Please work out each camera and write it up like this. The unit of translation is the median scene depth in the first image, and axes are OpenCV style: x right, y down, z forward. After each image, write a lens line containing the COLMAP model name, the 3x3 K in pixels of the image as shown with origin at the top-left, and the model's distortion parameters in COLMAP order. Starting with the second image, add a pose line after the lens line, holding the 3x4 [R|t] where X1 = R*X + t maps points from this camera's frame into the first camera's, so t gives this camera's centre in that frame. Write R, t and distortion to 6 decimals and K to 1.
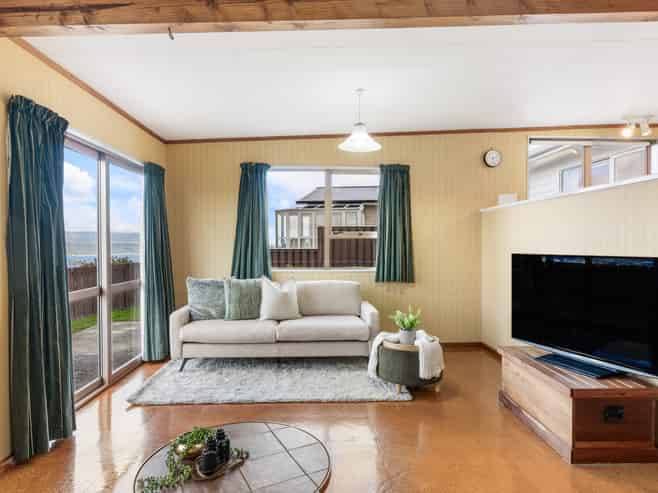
lens RADIAL K [[392.3, 0, 329.0], [0, 392.3, 246.5], [0, 0, 1]] dist [-0.006194, -0.001069]
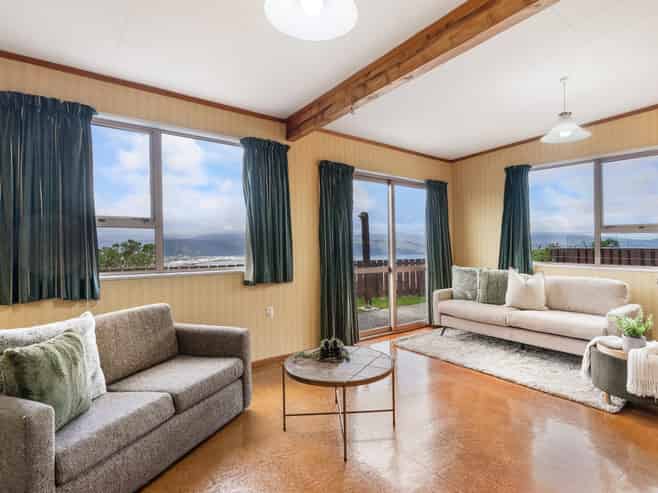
lens RADIAL K [[325.7, 0, 329.0], [0, 325.7, 246.5], [0, 0, 1]] dist [-0.000045, 0.000445]
pose [[0.613171, 0.013716, -0.789831, 0.252190], [-0.007668, 0.999905, 0.011412, 0.008644], [0.789913, -0.000941, 0.613218, 0.026679]]
